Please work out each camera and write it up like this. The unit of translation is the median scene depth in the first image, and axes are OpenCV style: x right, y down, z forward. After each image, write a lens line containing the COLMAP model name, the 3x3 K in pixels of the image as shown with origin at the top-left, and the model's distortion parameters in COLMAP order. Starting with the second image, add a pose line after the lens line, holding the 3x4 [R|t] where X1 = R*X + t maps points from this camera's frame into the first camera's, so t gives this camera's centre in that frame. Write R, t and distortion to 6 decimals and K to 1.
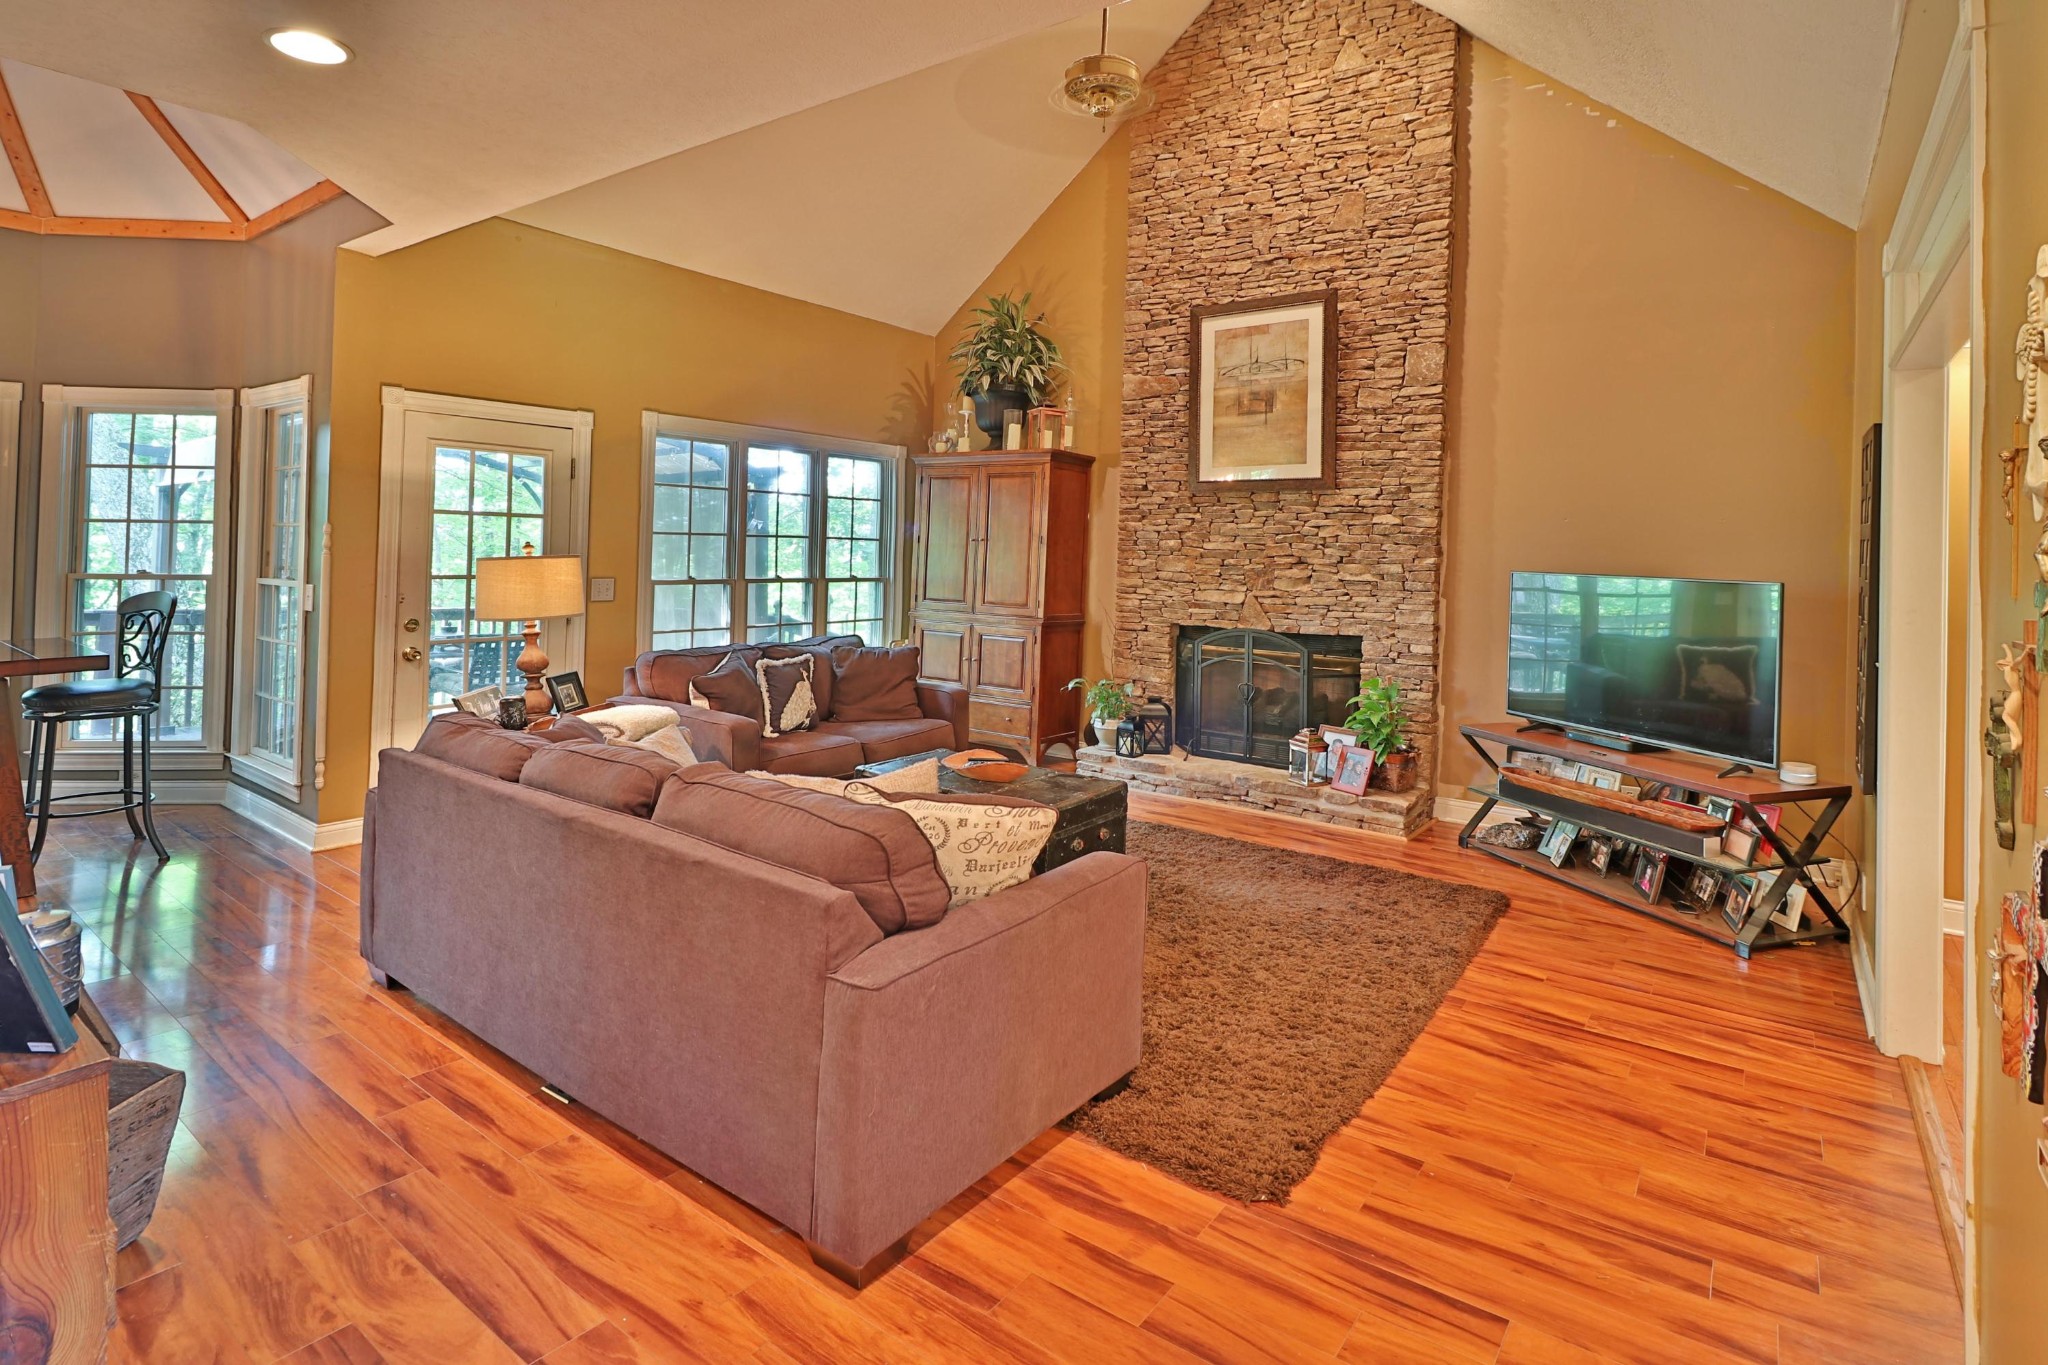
lens RADIAL K [[1009.9, 0, 1025.3], [0, 1009.9, 561.2], [0, 0, 1]] dist [0.000603, -0.000474]
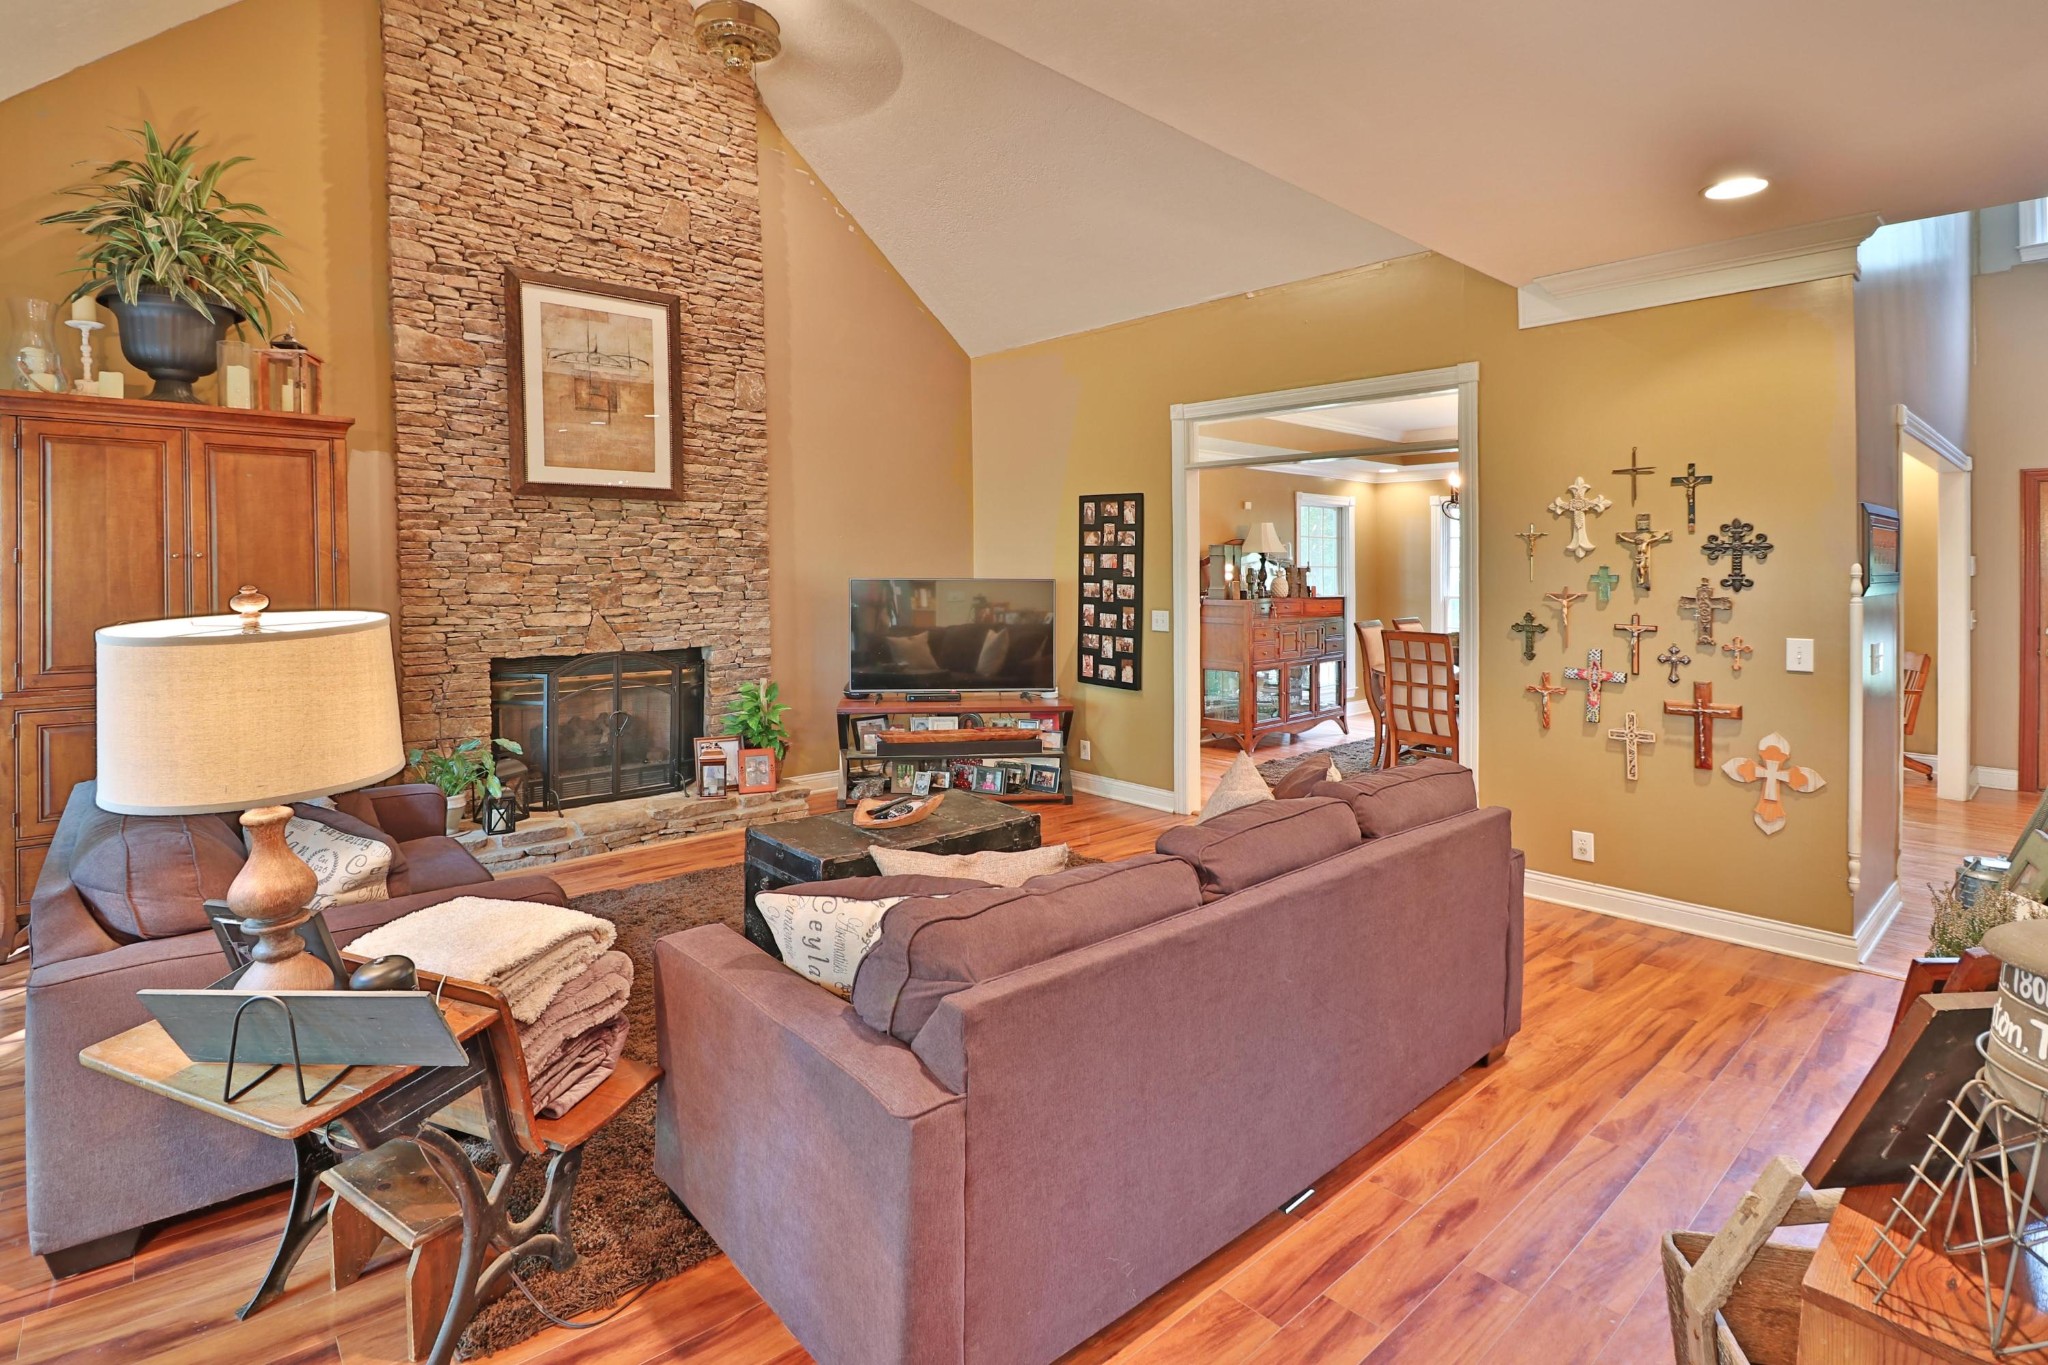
lens RADIAL K [[1006.4, 0, 1035.0], [0, 1006.4, 600.5], [0, 0, 1]] dist [0.003561, -0.016045]
pose [[0.203940, -0.051819, 0.977611, -0.585201], [0.017306, 0.998633, 0.049323, -0.016876], [-0.978830, 0.006860, 0.204558, 0.456450]]
